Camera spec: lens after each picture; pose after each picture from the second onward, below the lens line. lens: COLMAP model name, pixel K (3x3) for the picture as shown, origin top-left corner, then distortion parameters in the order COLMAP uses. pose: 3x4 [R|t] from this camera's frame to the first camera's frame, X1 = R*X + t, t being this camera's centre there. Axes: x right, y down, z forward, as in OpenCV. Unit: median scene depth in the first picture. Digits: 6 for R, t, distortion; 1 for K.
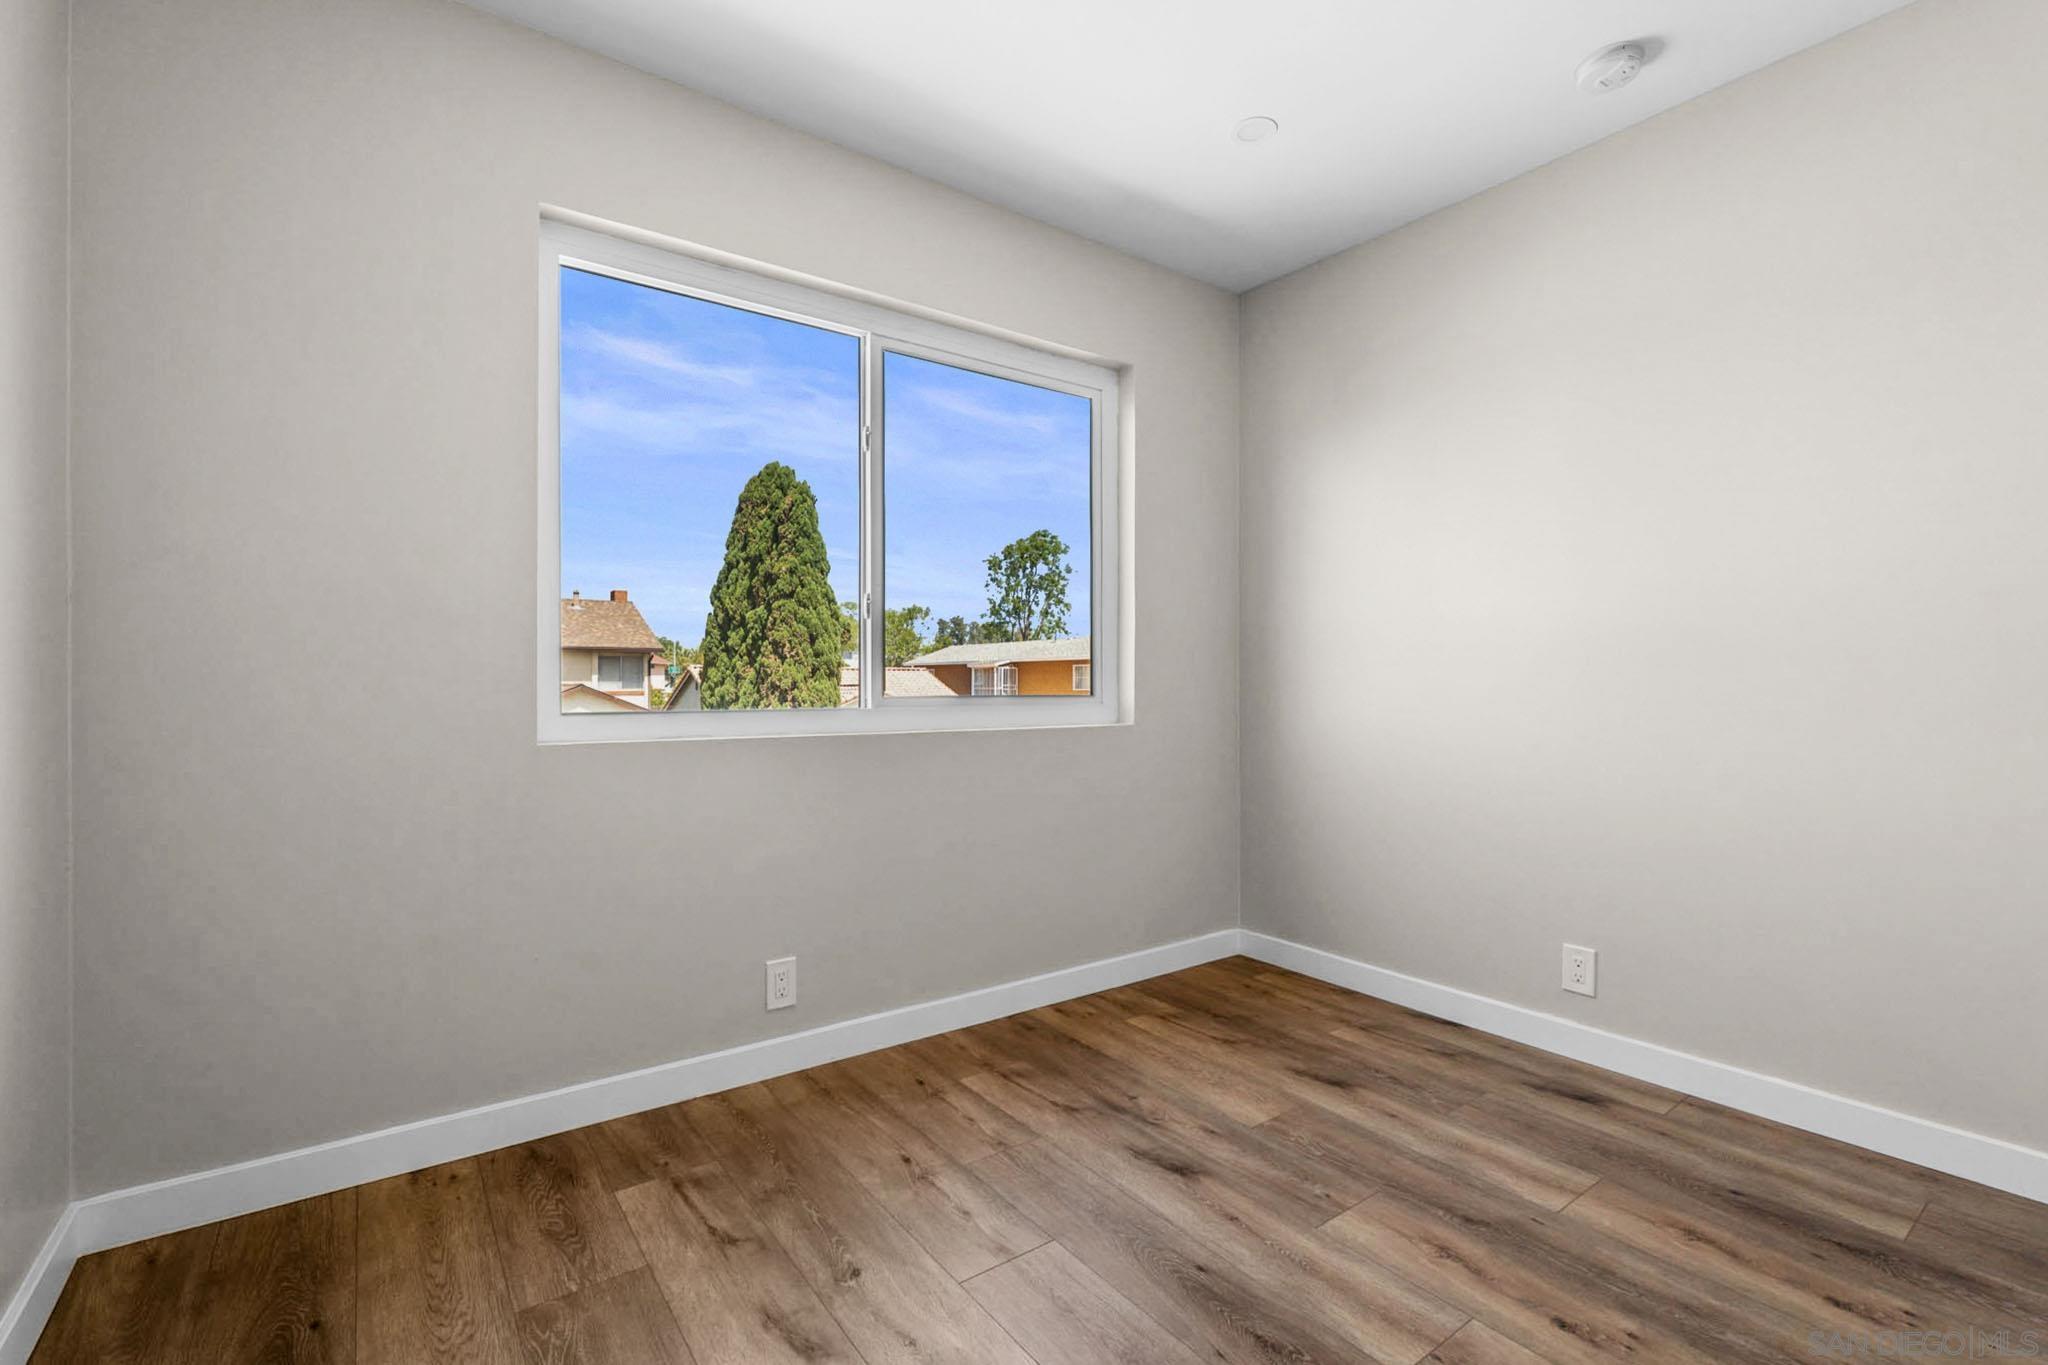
lens RADIAL K [[927.0, 0, 1043.3], [0, 927.0, 682.9], [0, 0, 1]] dist [-0.004784, -0.000270]
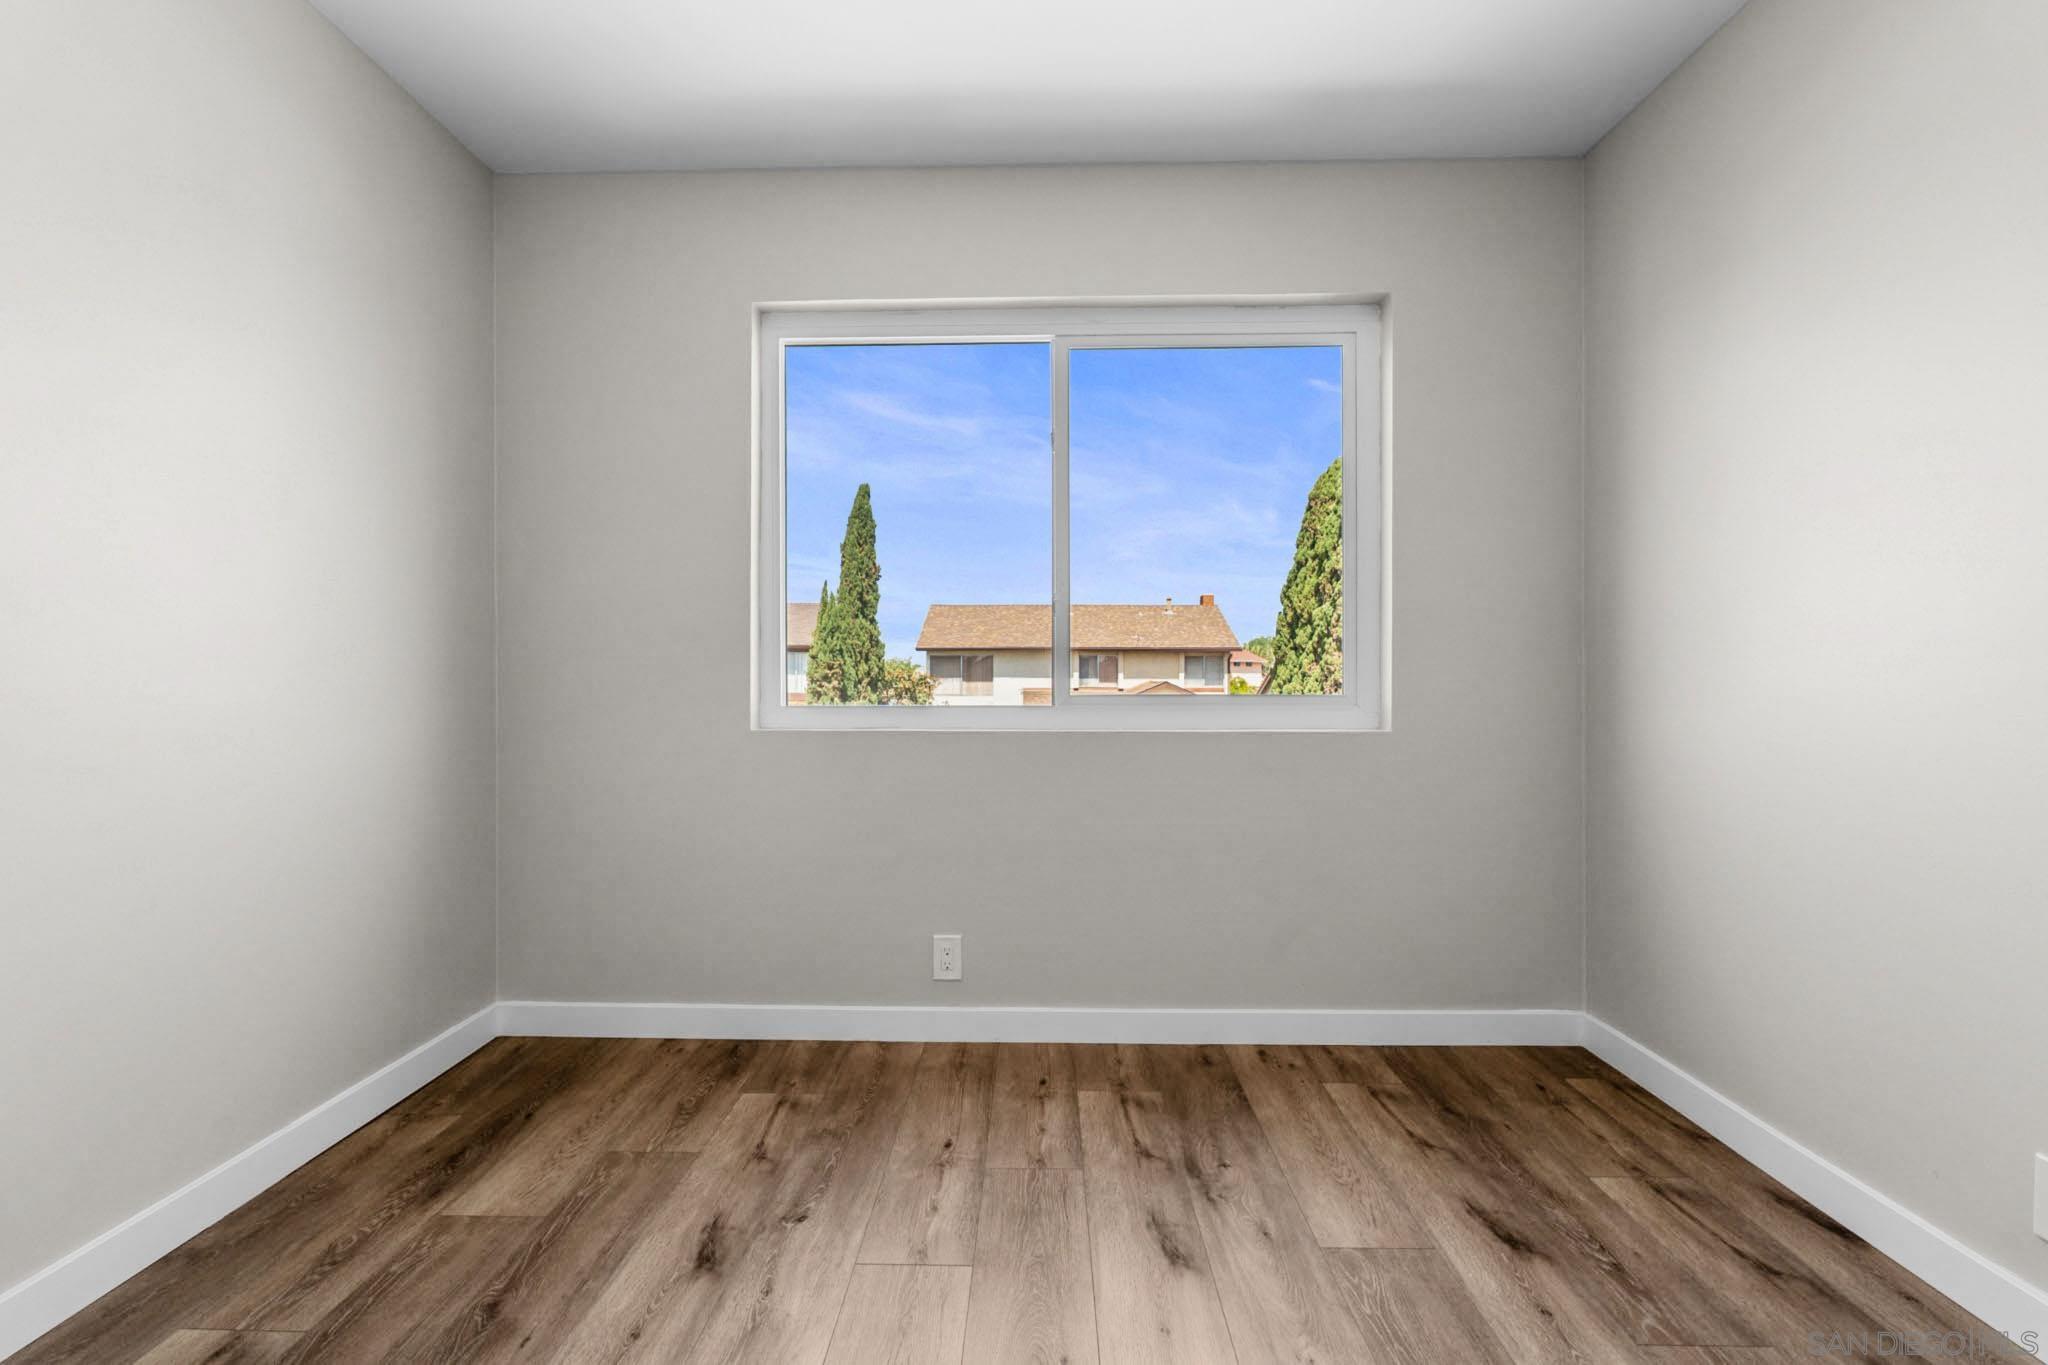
lens RADIAL K [[927.0, 0, 1043.3], [0, 927.0, 682.9], [0, 0, 1]] dist [-0.004784, -0.000270]
pose [[0.782058, 0.001081, -0.623205, 0.401632], [0.000719, 0.999996, 0.002638, -0.000633], [0.623205, -0.002511, 0.782054, 0.183170]]
